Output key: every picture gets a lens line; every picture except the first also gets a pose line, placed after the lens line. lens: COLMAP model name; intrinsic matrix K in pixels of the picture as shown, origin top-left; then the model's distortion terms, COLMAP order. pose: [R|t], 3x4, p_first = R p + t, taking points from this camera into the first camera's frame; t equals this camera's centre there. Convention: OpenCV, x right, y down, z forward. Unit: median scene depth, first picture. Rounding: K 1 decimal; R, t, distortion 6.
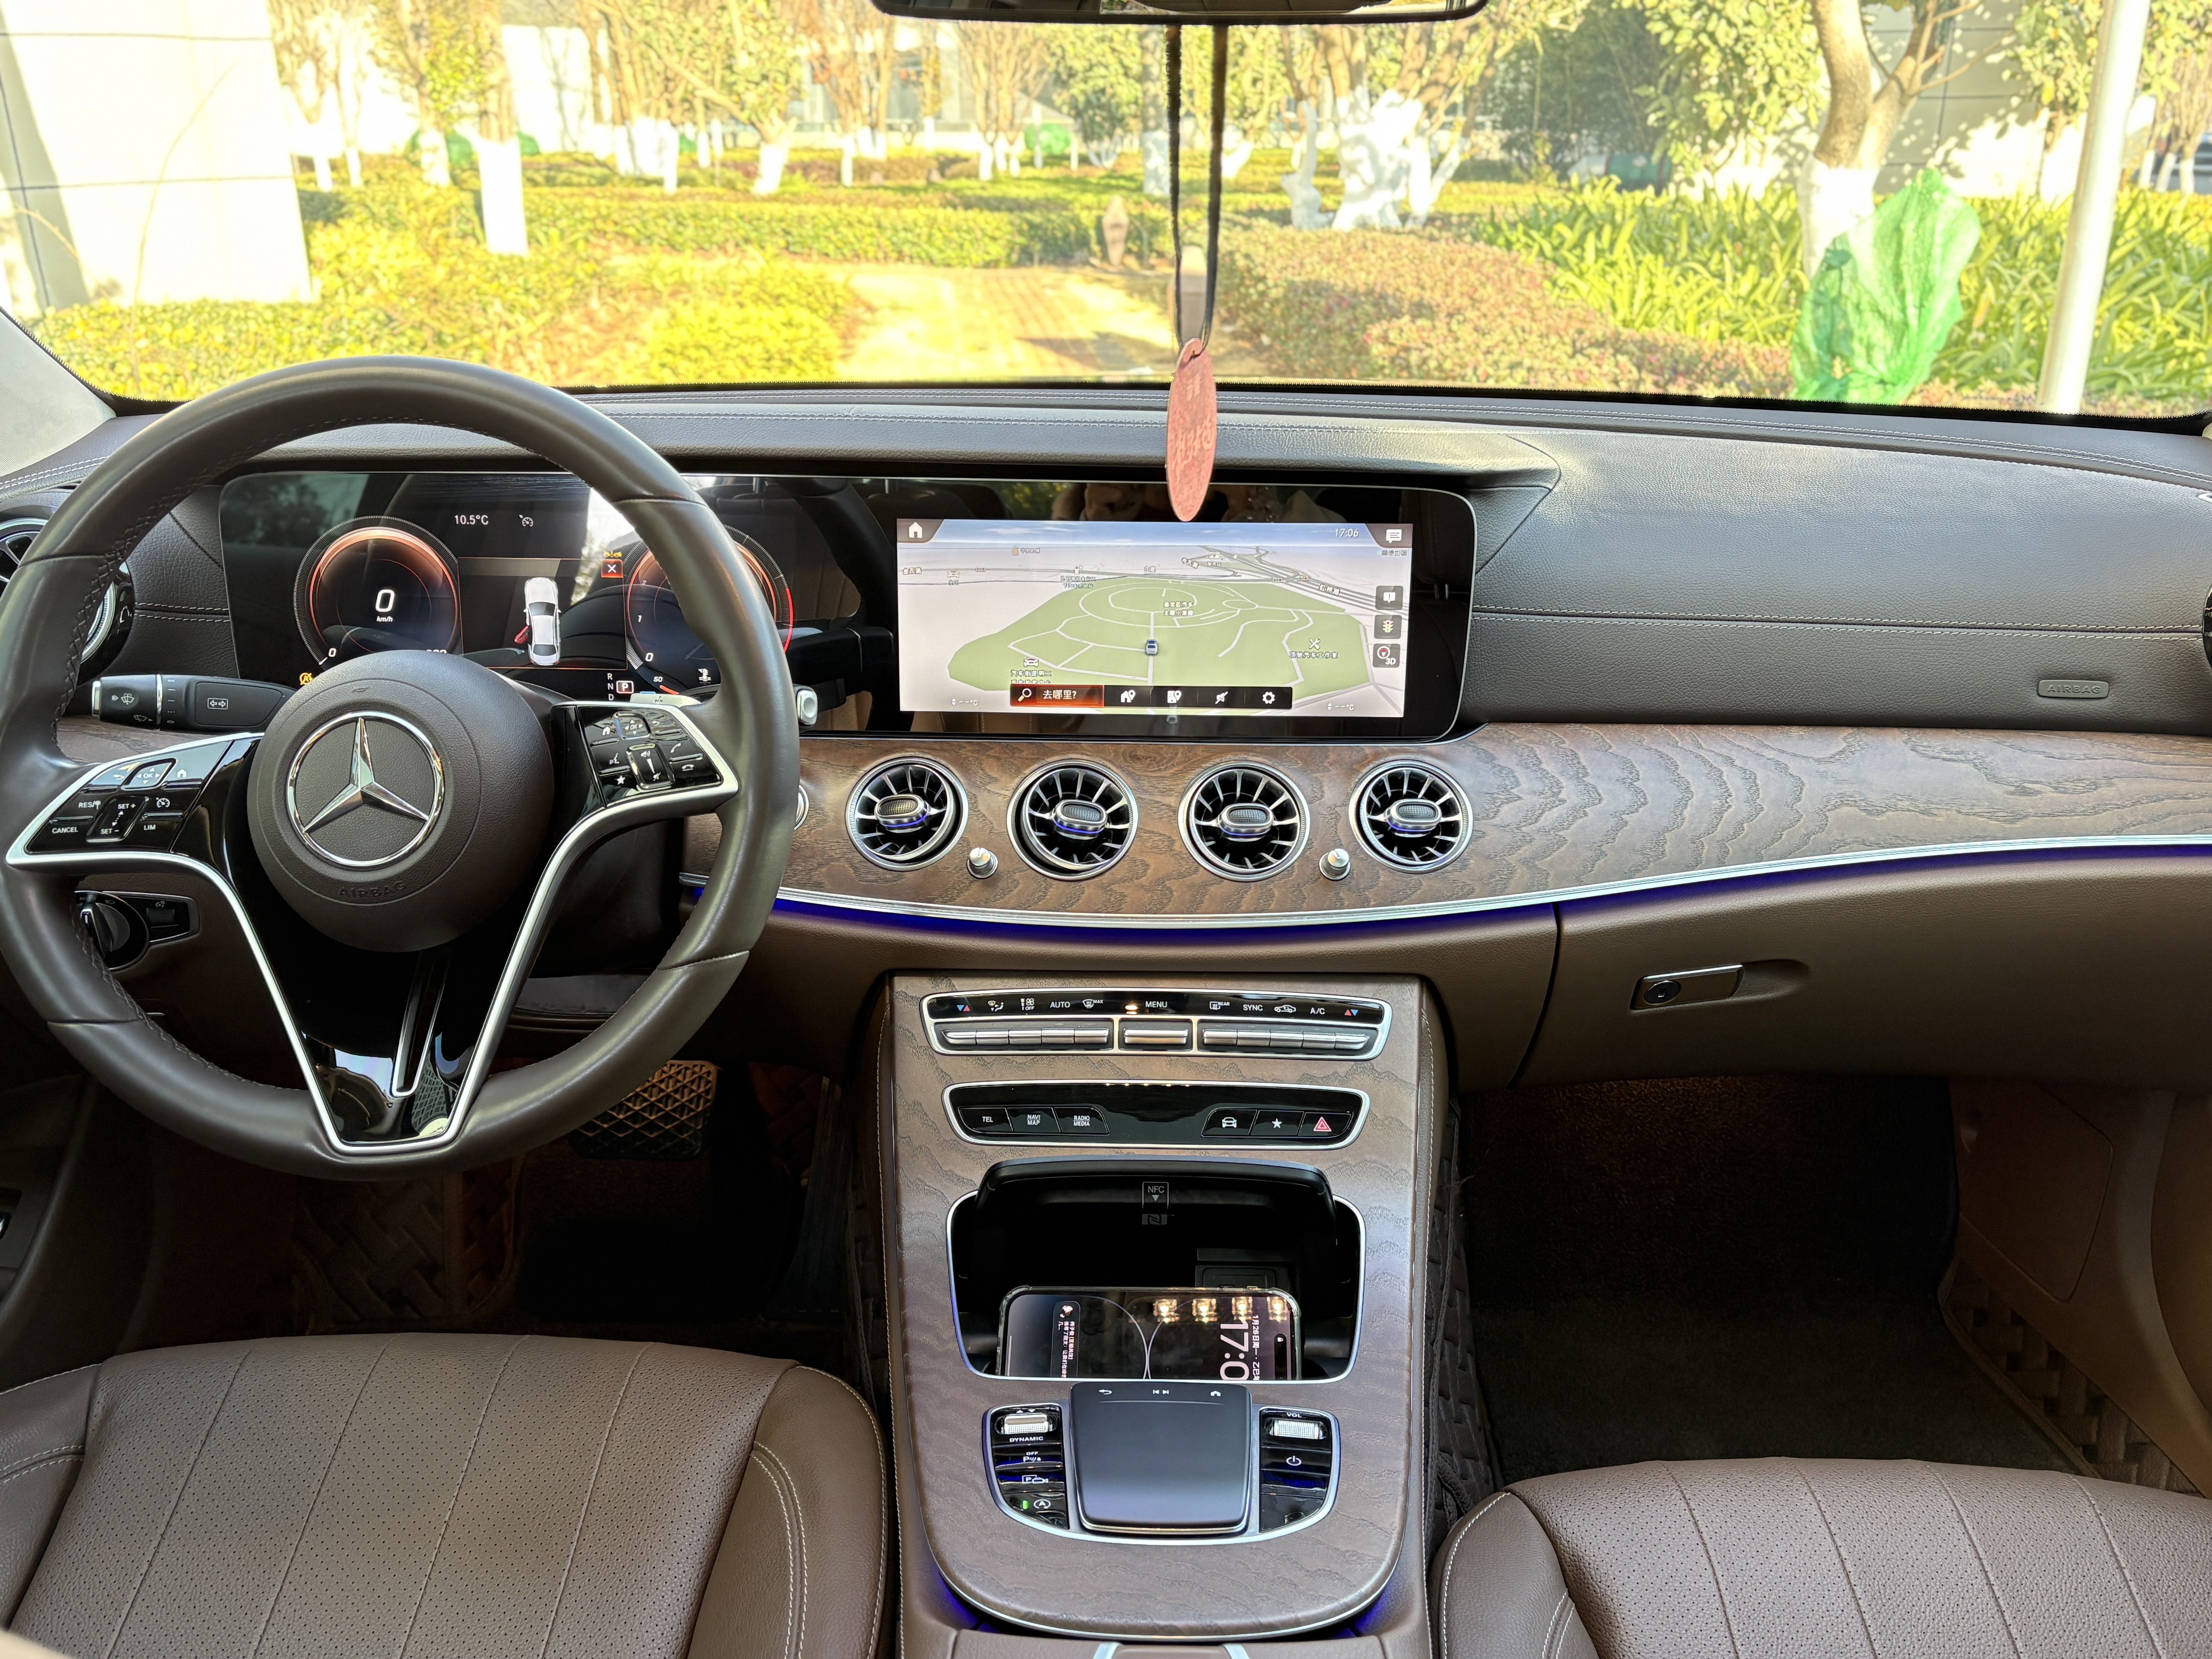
lens RADIAL K [[1841.8, 0, 1088.5], [0, 1841.8, 828.1], [0, 0, 1]] dist [0.016114, 0.002813]
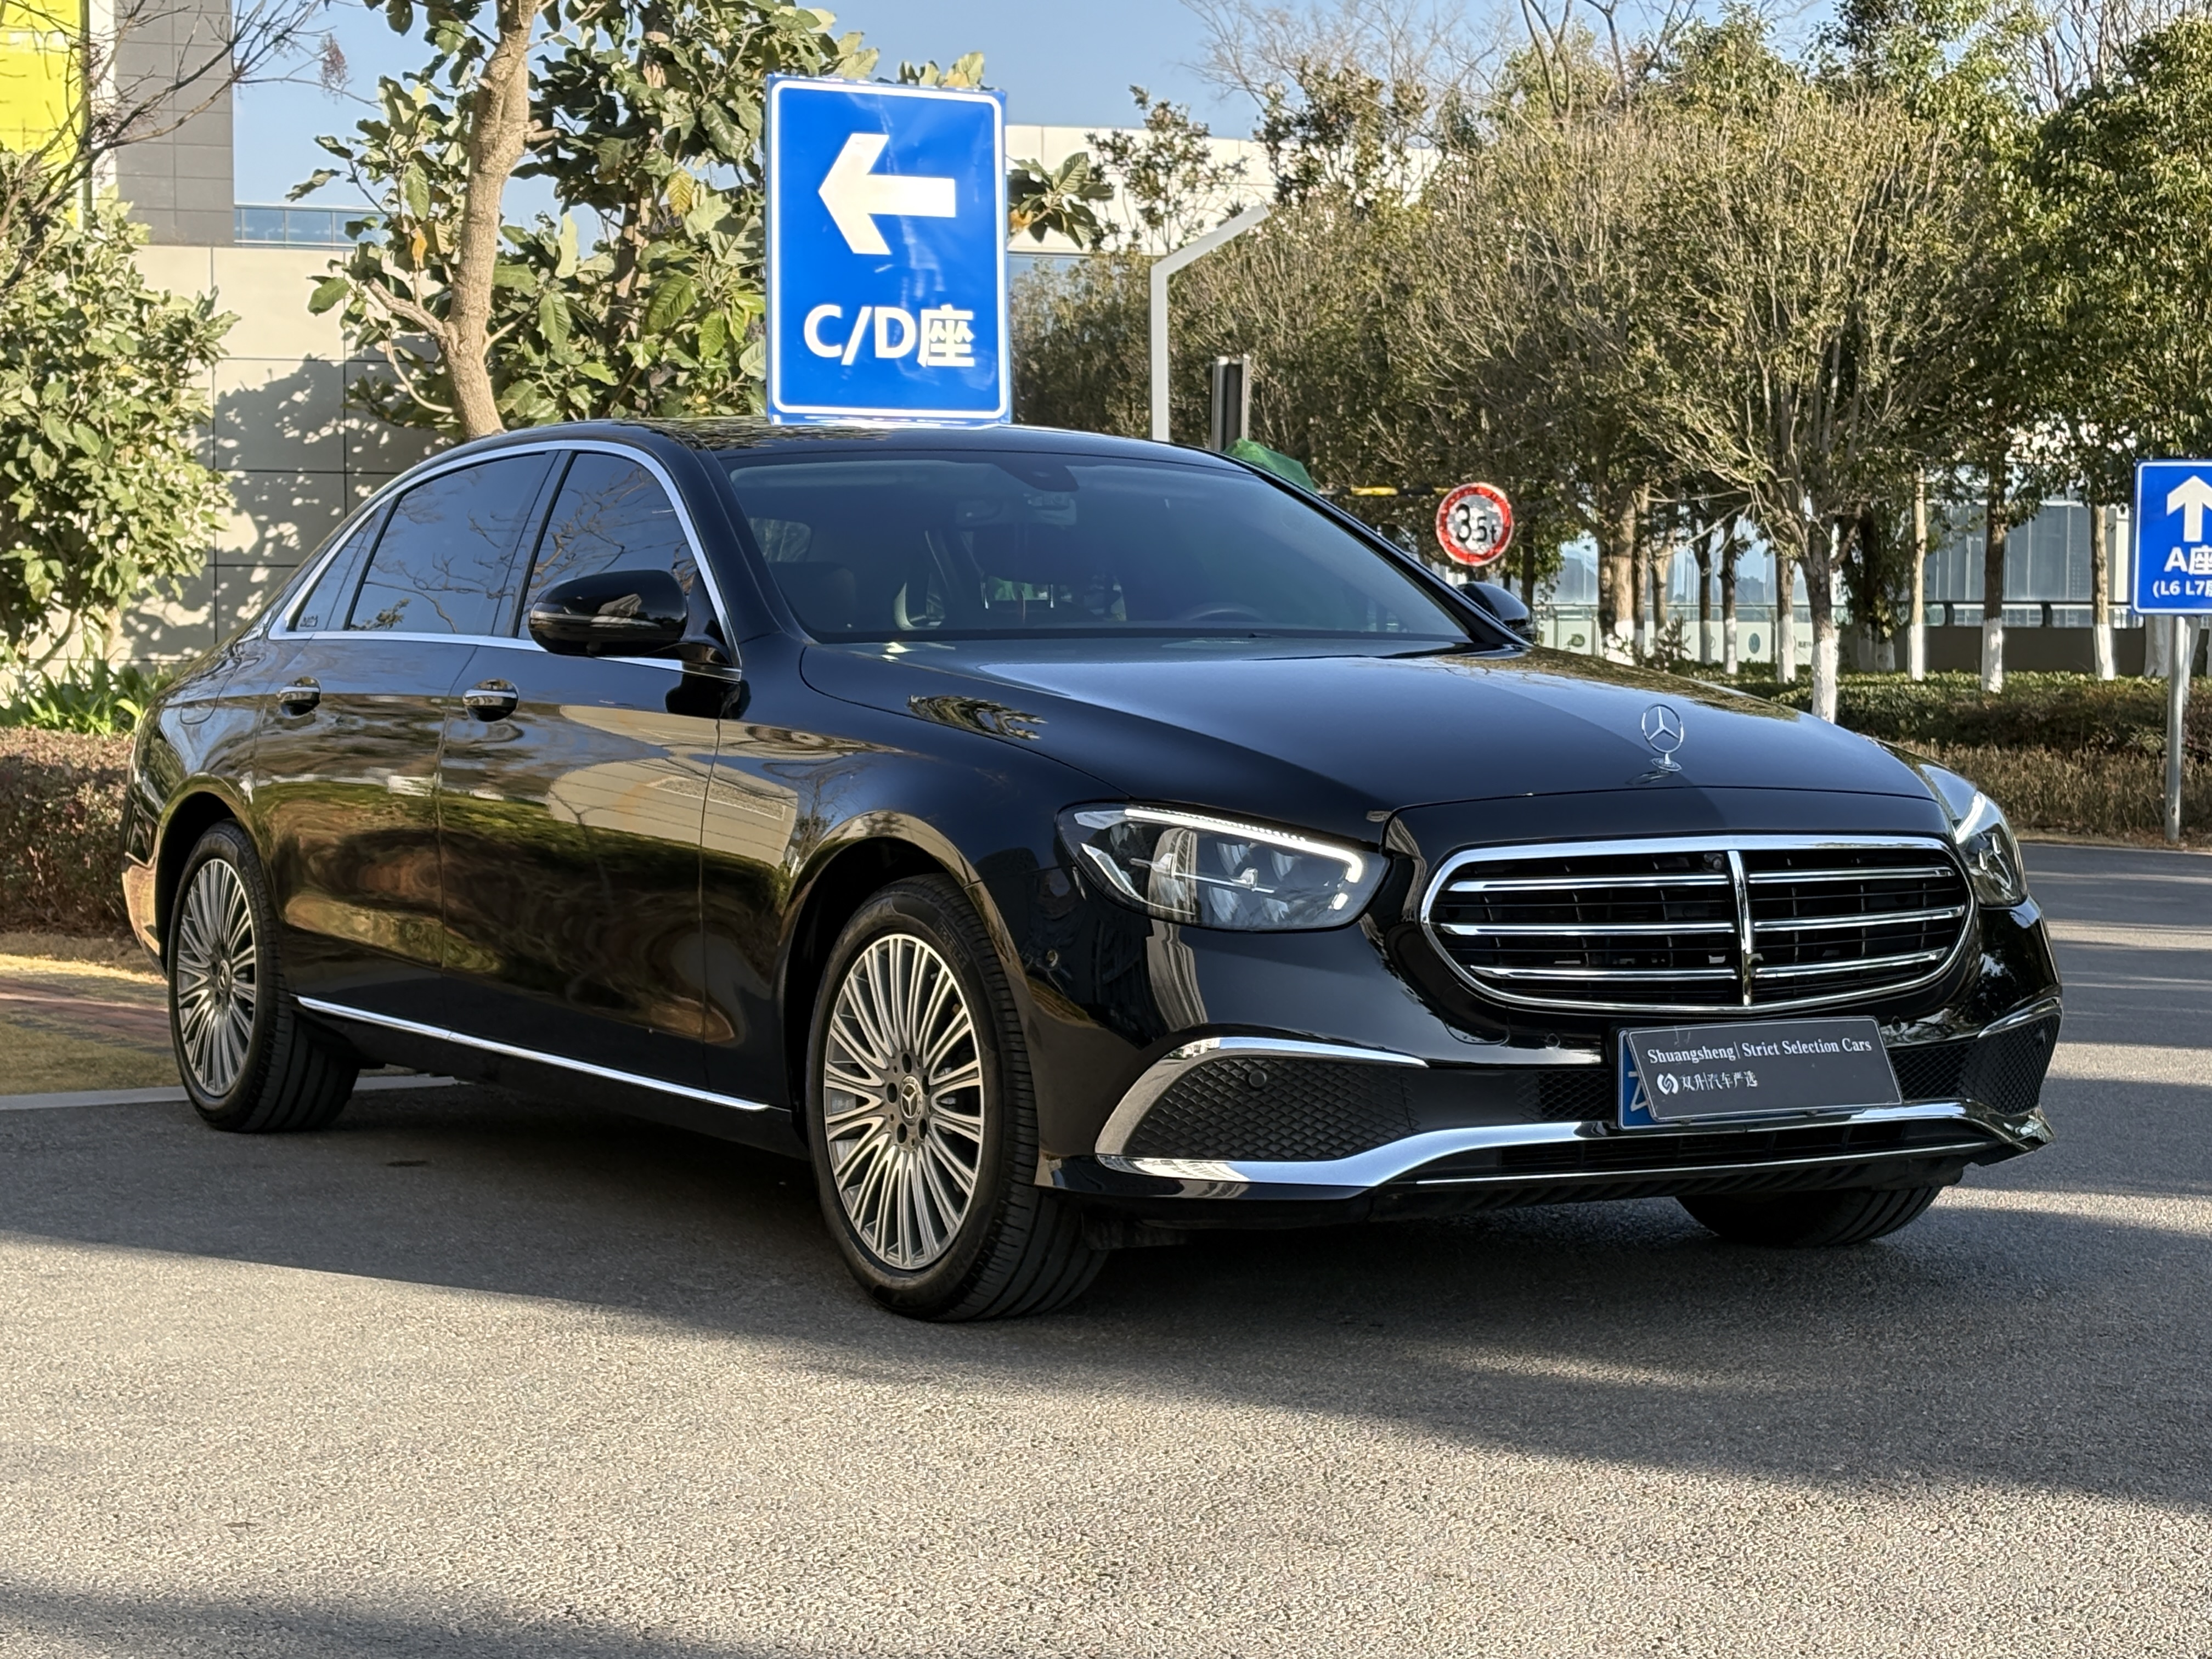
lens RADIAL K [[4206.5, 0, 1156.1], [0, 4206.5, 806.2], [0, 0, 1]] dist [0.164014, 0.000000]
pose [[0.791697, -0.018744, 0.610626, -1.477093], [0.209099, 0.947472, -0.242020, 0.712133], [-0.574015, 0.319288, 0.754030, -1.740819]]
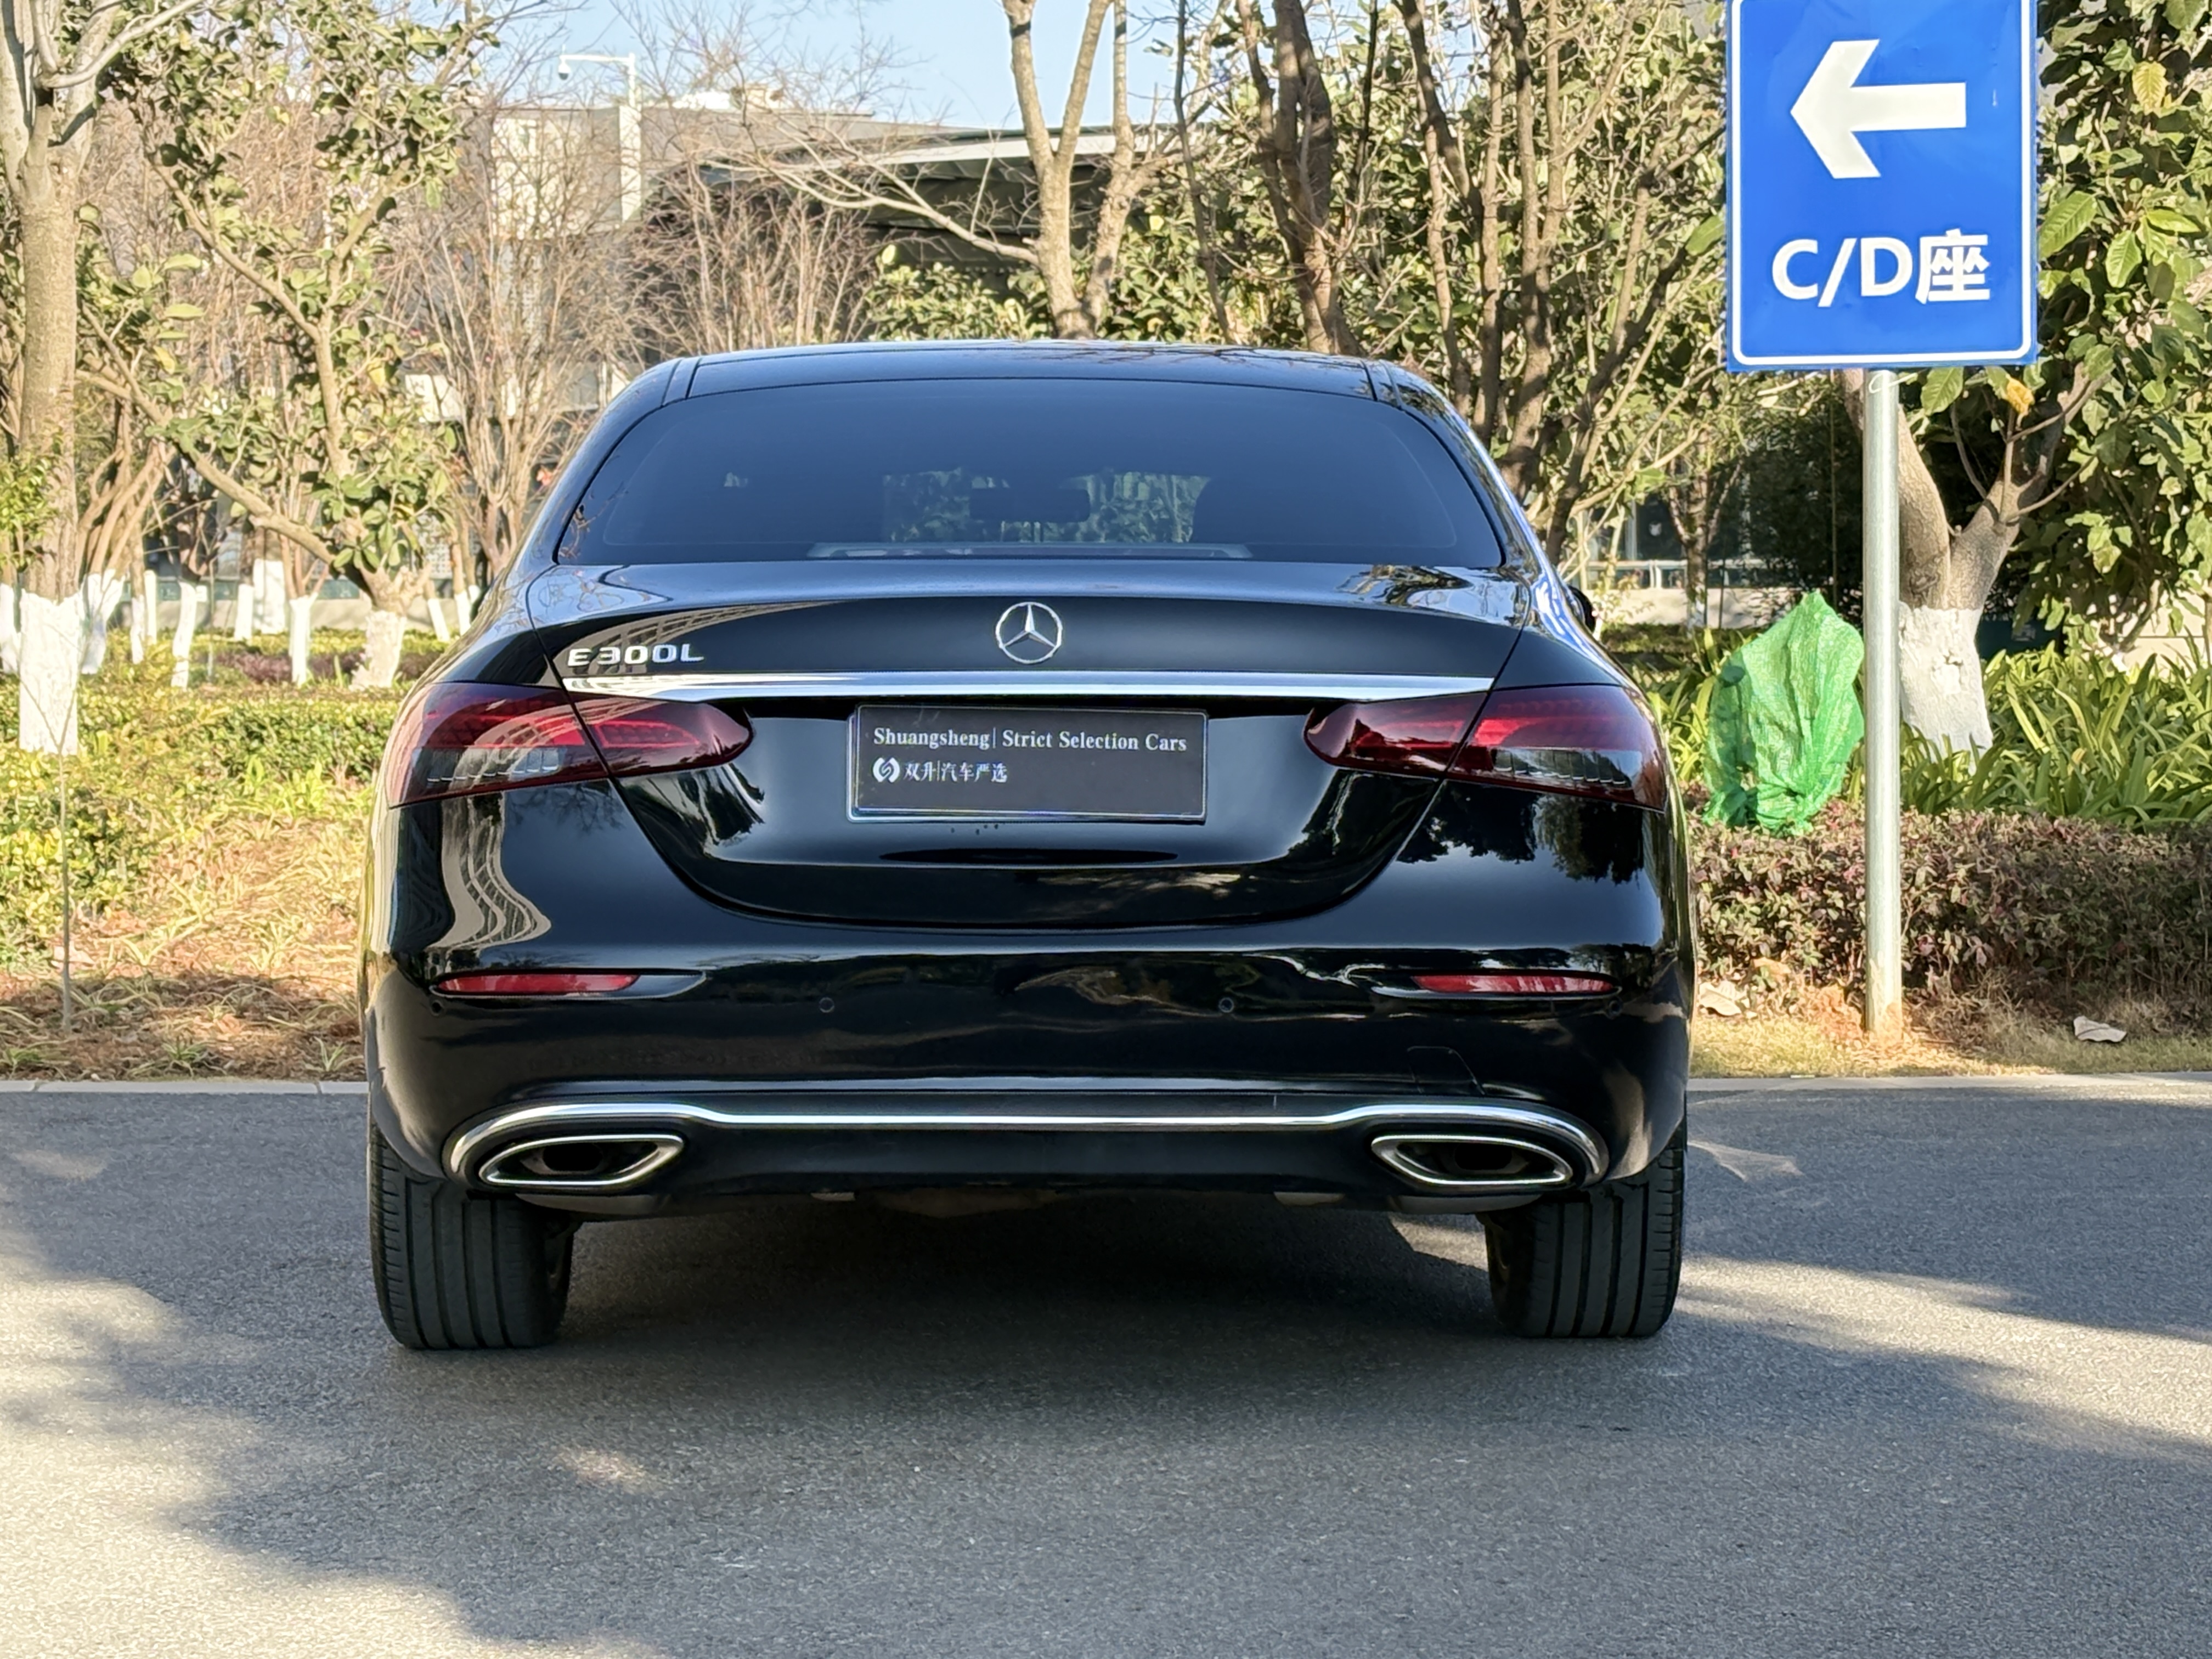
lens RADIAL K [[5121.7, 0, 1127.4], [0, 5121.7, 818.7], [0, 0, 1]] dist [0.182912, 0.000000]
pose [[0.999378, -0.006988, 0.034558, -0.040771], [0.017464, 0.949580, -0.313039, 1.003311], [-0.030628, 0.313448, 0.949111, -2.558034]]
